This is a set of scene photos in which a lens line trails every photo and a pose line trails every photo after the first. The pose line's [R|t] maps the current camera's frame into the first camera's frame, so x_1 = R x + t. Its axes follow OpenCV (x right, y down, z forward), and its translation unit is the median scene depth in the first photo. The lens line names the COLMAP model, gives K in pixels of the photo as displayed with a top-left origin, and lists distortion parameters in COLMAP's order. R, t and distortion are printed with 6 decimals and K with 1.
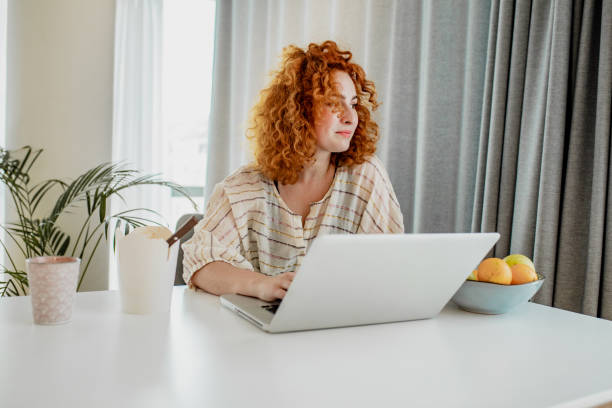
lens RADIAL K [[630.7, 0, 306.0], [0, 630.7, 204.0], [0, 0, 1]] dist [-0.008913, 0.016381]
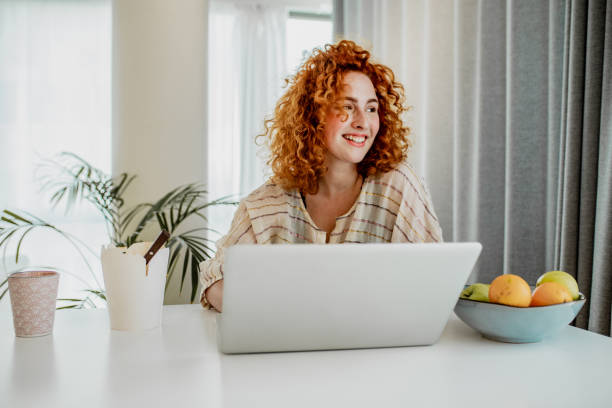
lens RADIAL K [[630.7, 0, 306.0], [0, 630.7, 204.0], [0, 0, 1]] dist [-0.008913, 0.016381]
pose [[0.955140, -0.031721, -0.294451, 0.223987], [0.019572, 0.998835, -0.044118, 0.018712], [0.295508, 0.036376, 0.954648, 0.094583]]
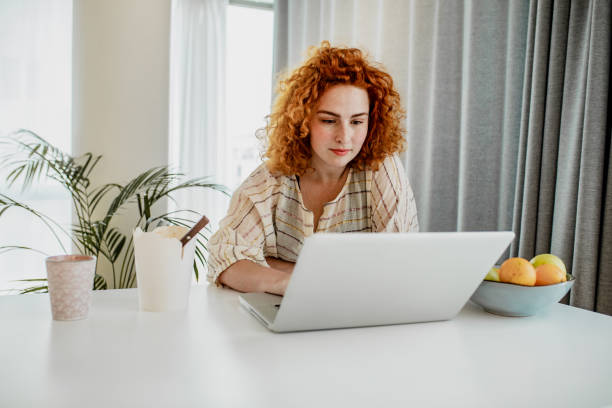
lens RADIAL K [[600.0, 0, 306.0], [0, 600.0, 204.0], [0, 0, 1]] dist [-0.003304, 0.004545]
pose [[0.991641, -0.008615, -0.128738, 0.076385], [0.008076, 0.999956, -0.004710, 0.004555], [0.128773, 0.003631, 0.991667, 0.044031]]
